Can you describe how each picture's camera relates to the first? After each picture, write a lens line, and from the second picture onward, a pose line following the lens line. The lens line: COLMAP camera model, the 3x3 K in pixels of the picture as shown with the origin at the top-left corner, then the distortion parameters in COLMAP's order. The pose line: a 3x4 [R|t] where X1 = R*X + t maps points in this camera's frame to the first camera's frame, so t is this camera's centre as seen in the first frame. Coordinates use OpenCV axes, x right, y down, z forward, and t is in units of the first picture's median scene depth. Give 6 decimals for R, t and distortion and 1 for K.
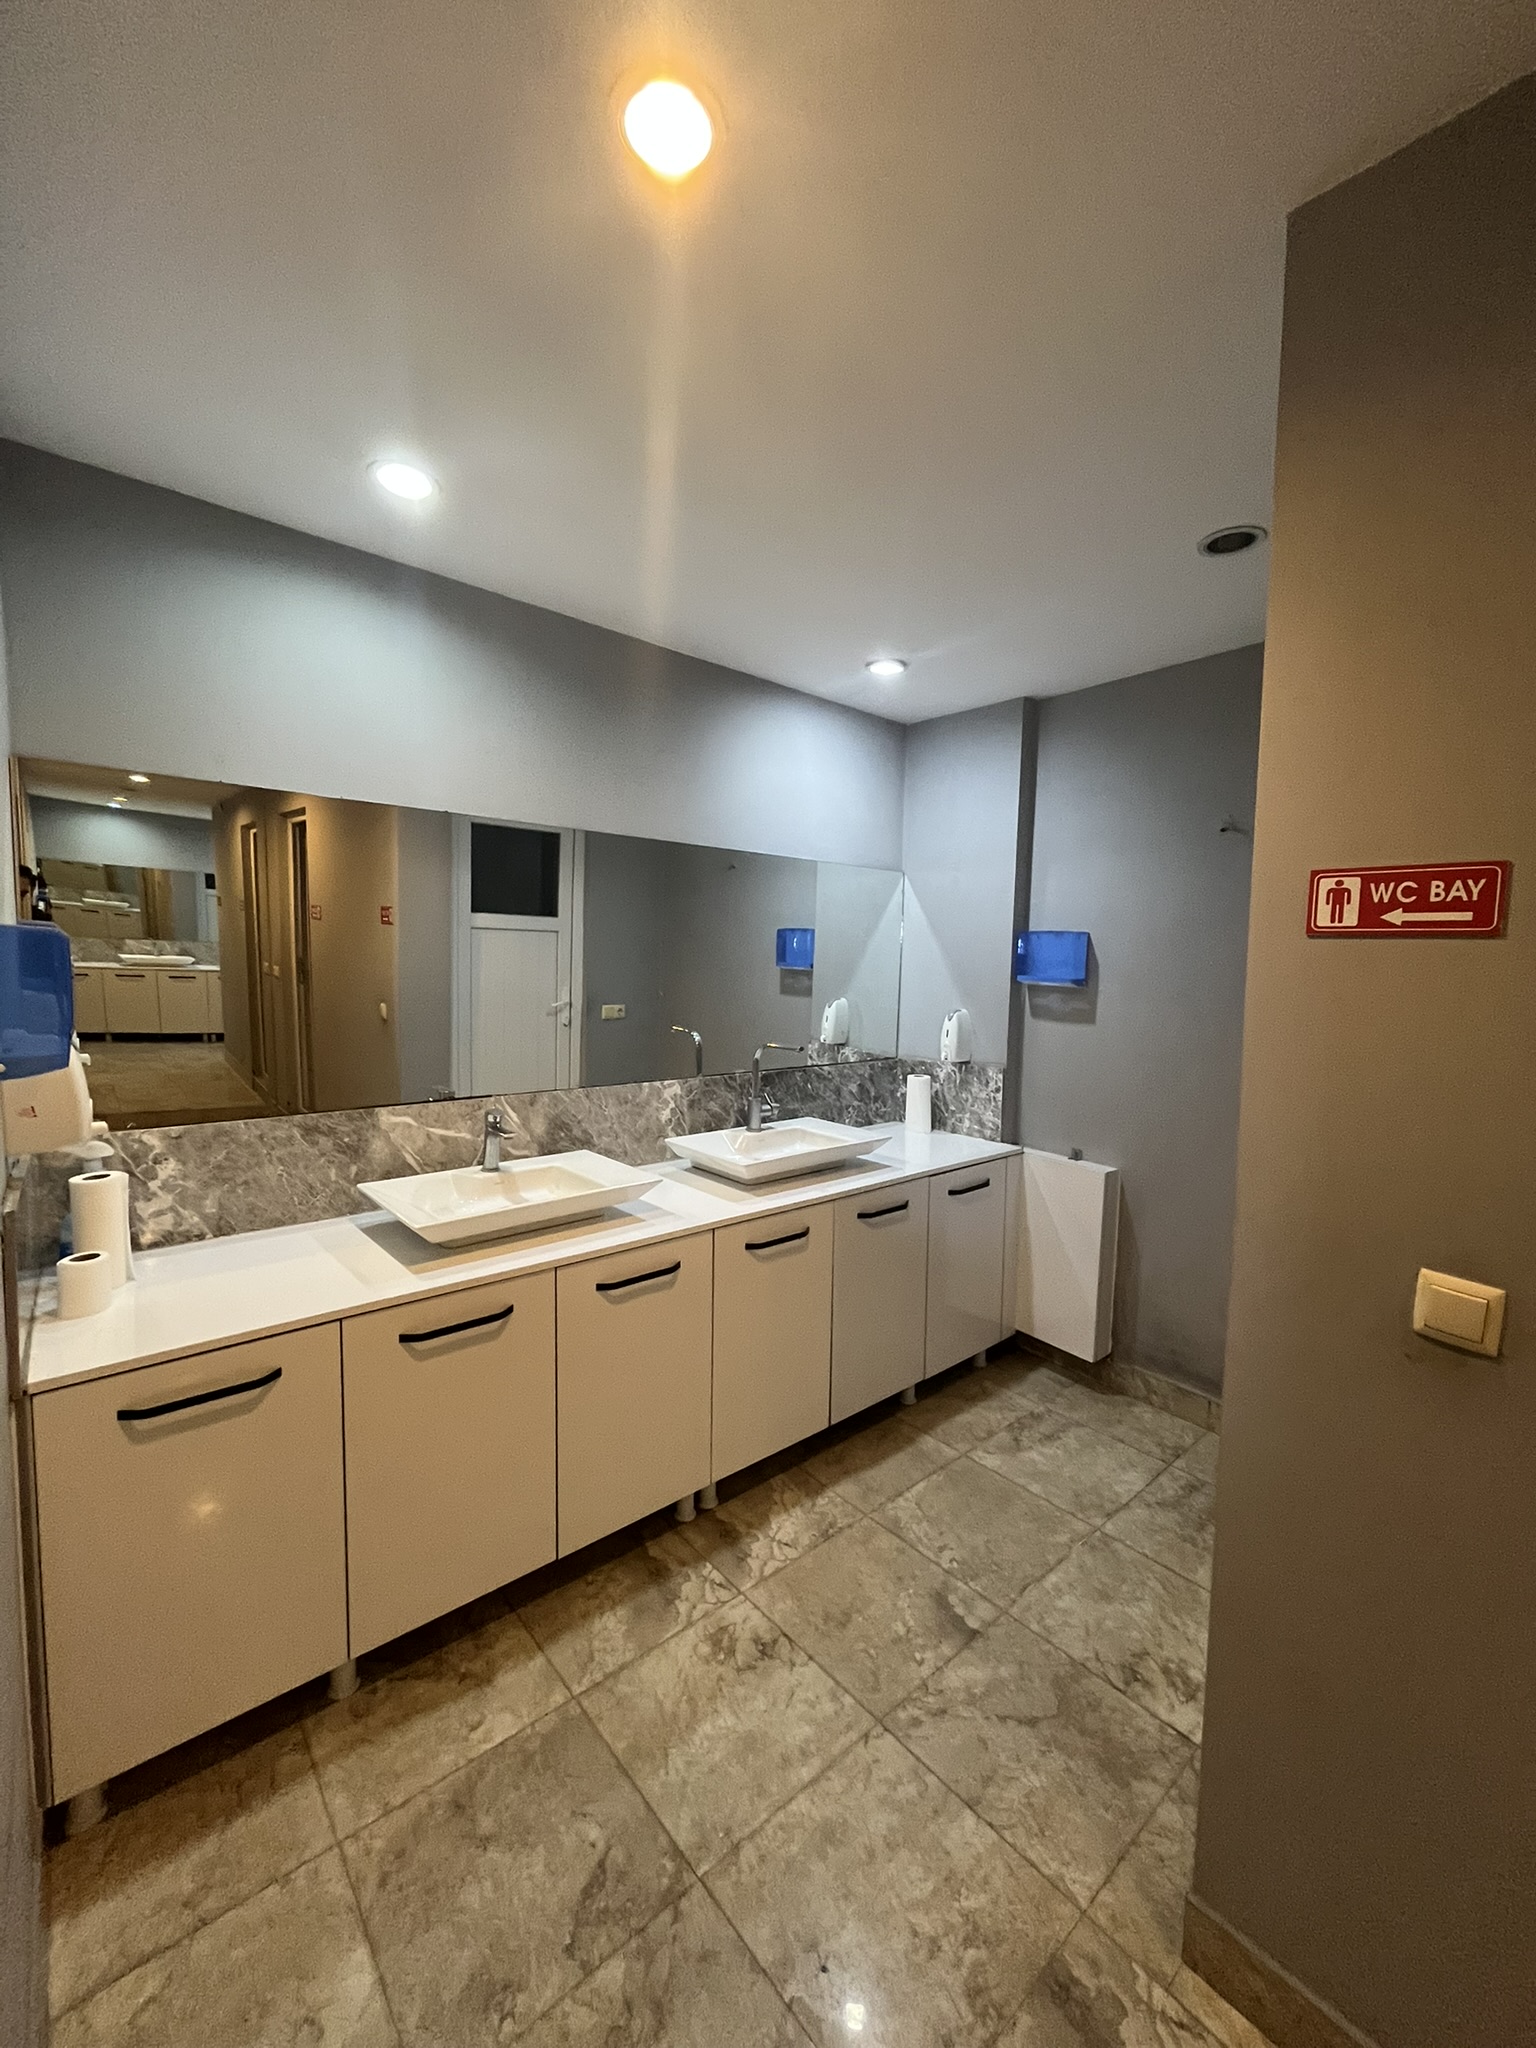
lens RADIAL K [[822.7, 0, 767.7], [0, 822.7, 1026.0], [0, 0, 1]] dist [-0.002387, 0.000385]
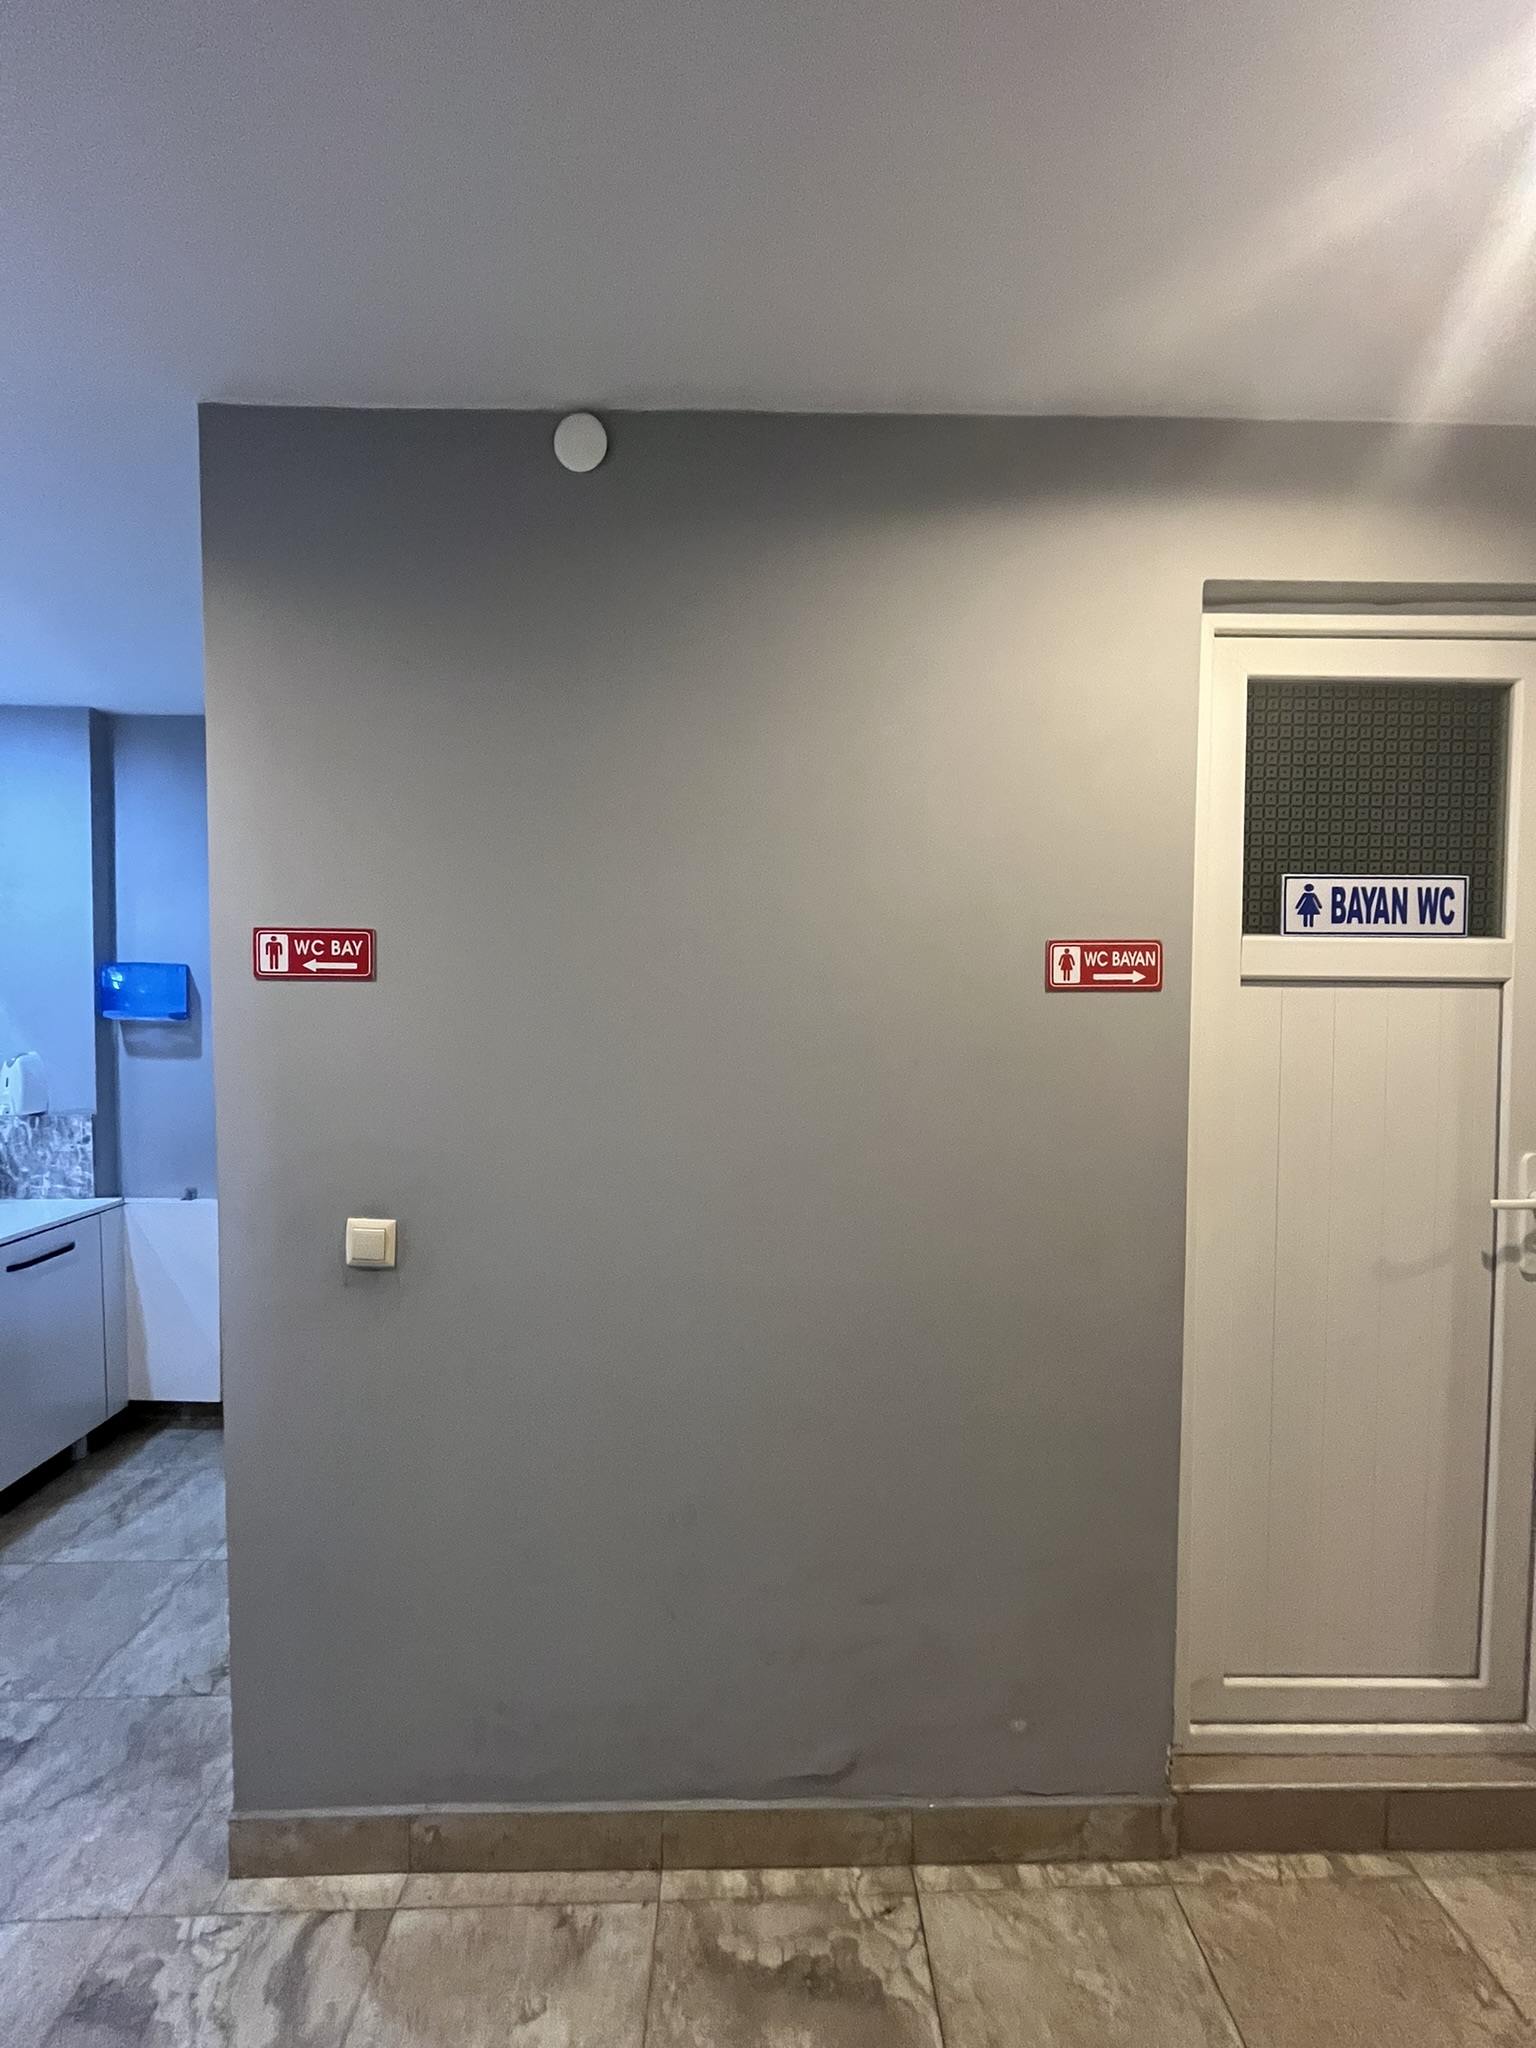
lens RADIAL K [[822.7, 0, 765.2], [0, 822.7, 1024.3], [0, 0, 1]] dist [-0.002387, 0.000385]
pose [[0.625359, -0.043969, 0.779097, 0.058511], [0.071318, 0.997453, -0.000952, 0.006724], [-0.777071, 0.056159, 0.626902, -0.149860]]
